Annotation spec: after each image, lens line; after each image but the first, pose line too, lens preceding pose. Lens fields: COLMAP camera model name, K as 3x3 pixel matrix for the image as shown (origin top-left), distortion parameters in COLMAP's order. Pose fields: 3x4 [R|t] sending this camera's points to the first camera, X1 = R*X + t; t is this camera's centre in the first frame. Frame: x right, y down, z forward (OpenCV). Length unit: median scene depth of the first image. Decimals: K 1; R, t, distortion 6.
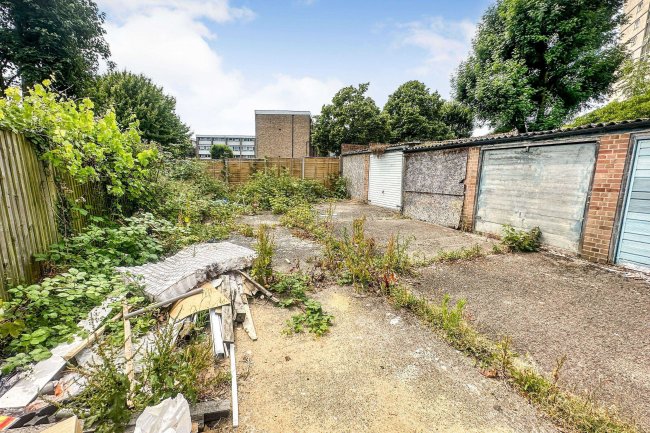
lens RADIAL K [[298.5, 0, 341.2], [0, 298.5, 220.9], [0, 0, 1]] dist [-0.002911, -0.000642]
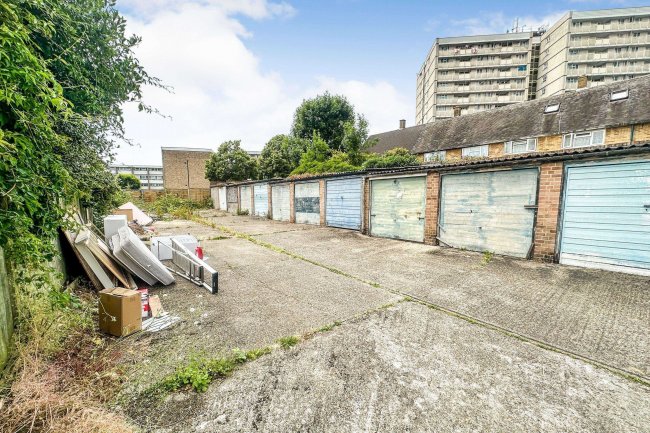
lens RADIAL K [[259.3, 0, 326.1], [0, 259.3, 229.5], [0, 0, 1]] dist [-0.000198, -0.000106]
pose [[0.962190, -0.051966, 0.267376, 0.099322], [0.062148, 0.997623, -0.029756, 0.057976], [-0.265194, 0.045248, 0.963133, -0.308083]]
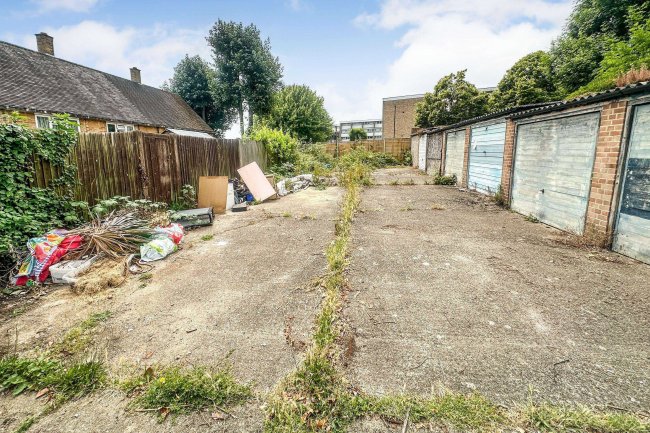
lens RADIAL K [[272.2, 0, 316.0], [0, 272.2, 192.5], [0, 0, 1]] dist [-0.000321, 0.000066]
pose [[0.860465, 0.052121, -0.506836, 0.107526], [-0.056397, 0.998384, 0.006923, 0.025252], [0.506378, 0.022627, 0.862015, -0.132208]]
